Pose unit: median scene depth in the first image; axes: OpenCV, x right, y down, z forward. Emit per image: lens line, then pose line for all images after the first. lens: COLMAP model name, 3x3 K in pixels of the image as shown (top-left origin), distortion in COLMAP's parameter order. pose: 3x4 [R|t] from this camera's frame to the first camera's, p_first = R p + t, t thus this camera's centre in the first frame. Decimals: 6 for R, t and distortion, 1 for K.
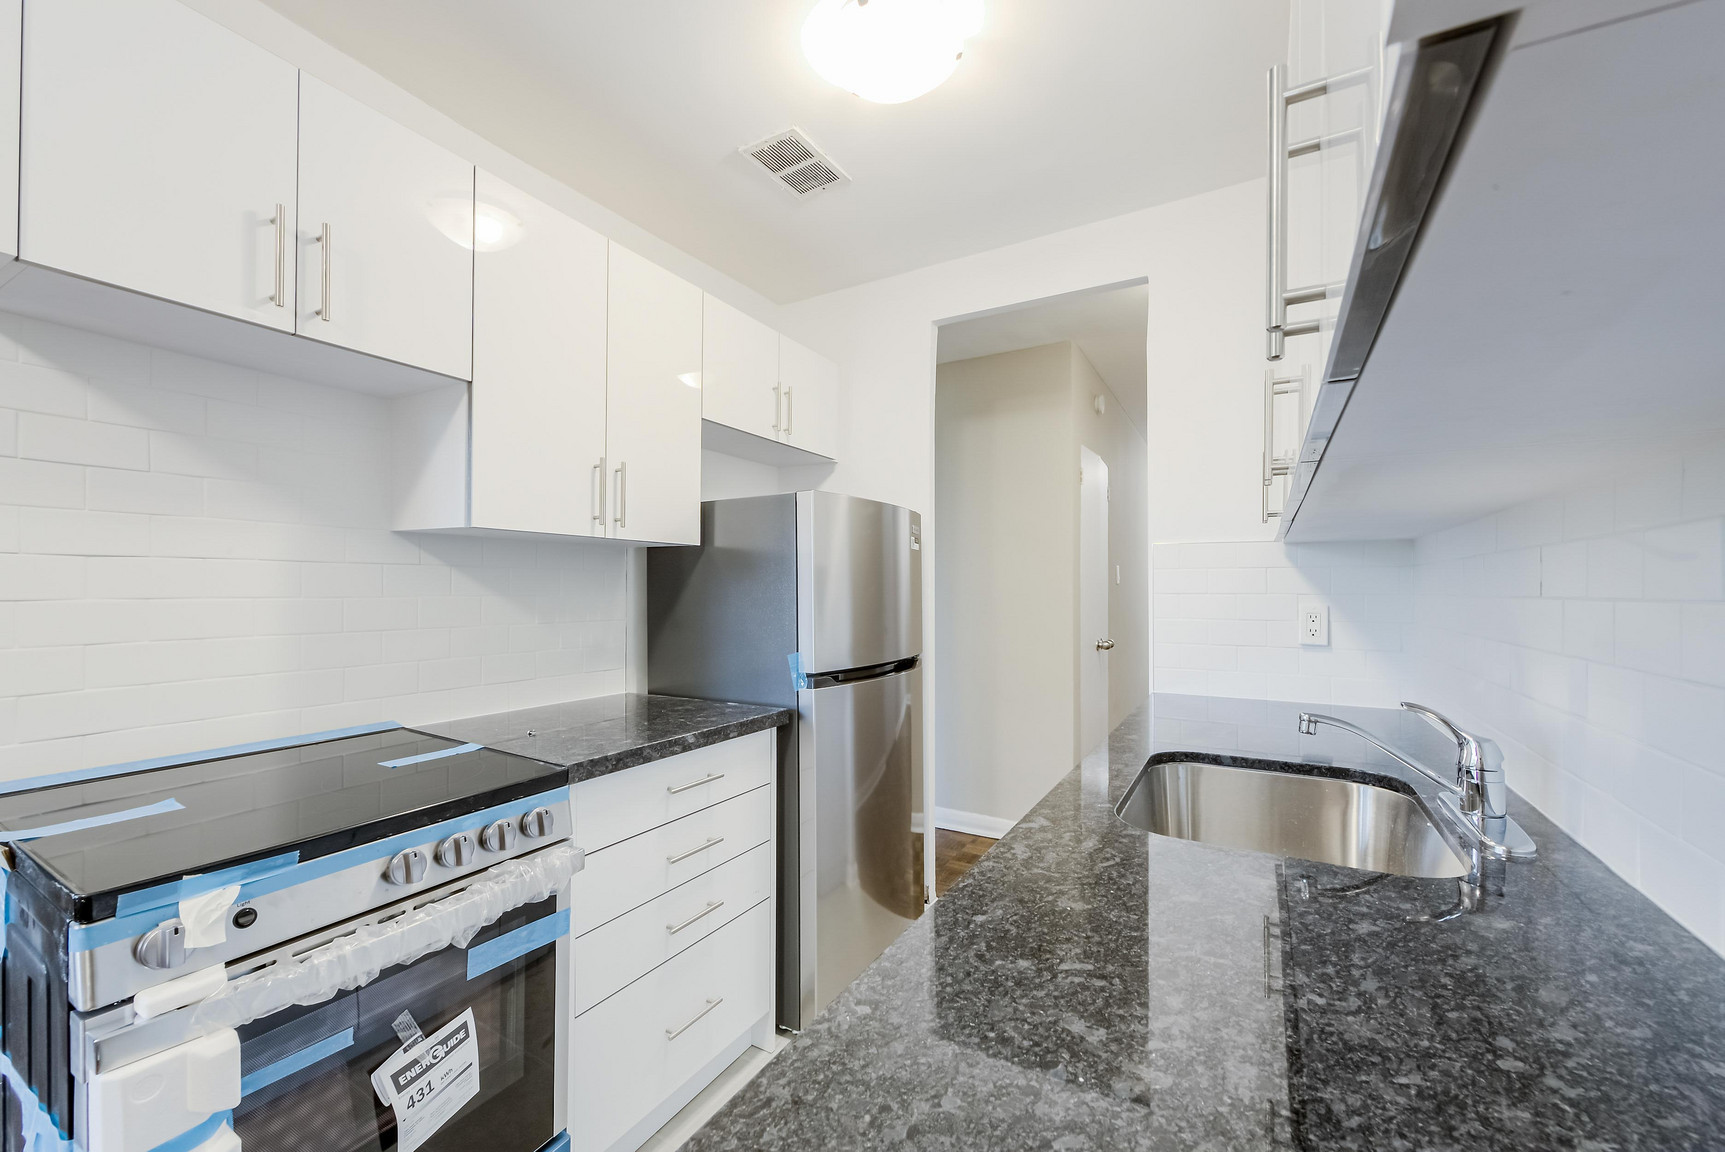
lens RADIAL K [[691.0, 0, 863.1], [0, 691.0, 581.4], [0, 0, 1]] dist [0.001443, -0.000728]
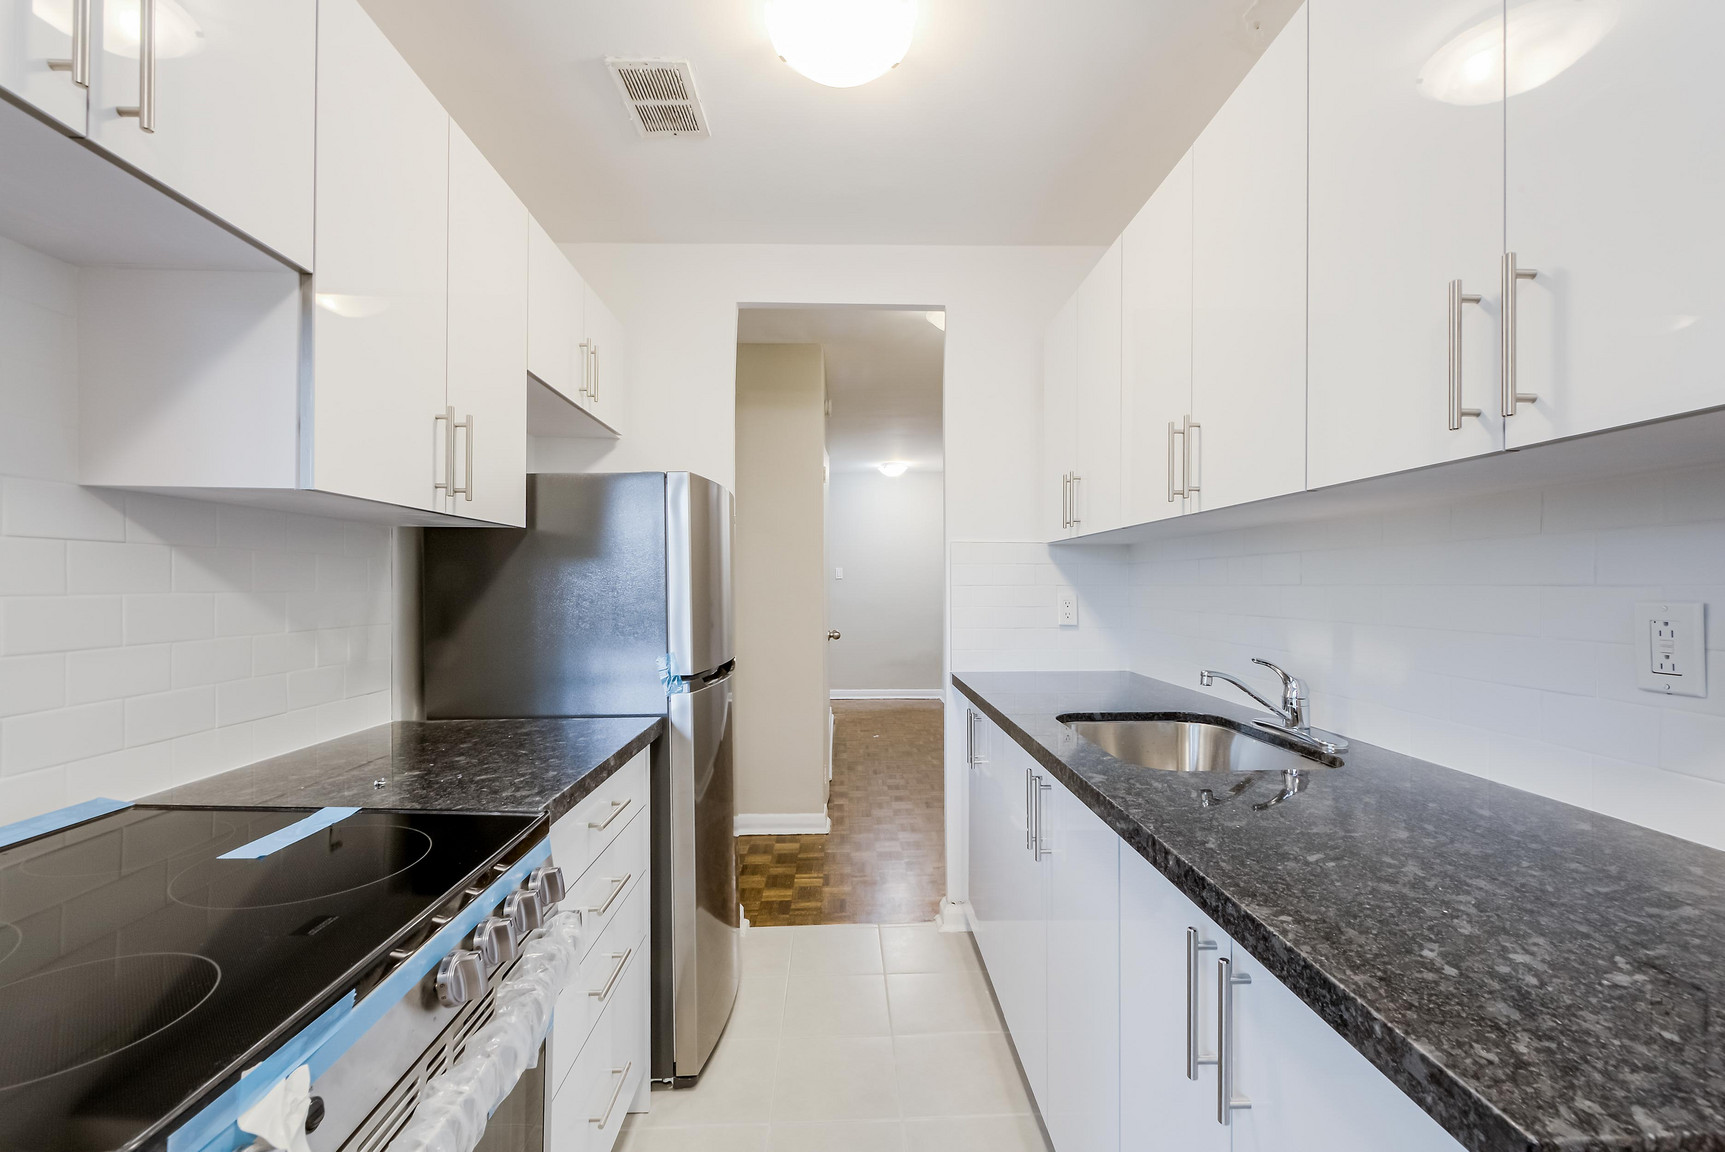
lens RADIAL K [[691.0, 0, 930.2], [0, 691.0, 579.3], [0, 0, 1]] dist [0.001443, -0.000728]
pose [[0.845965, 0.001196, 0.533236, -0.294069], [-0.004089, 0.999983, 0.004245, 0.003260], [-0.533222, -0.005771, 0.845956, 0.073587]]
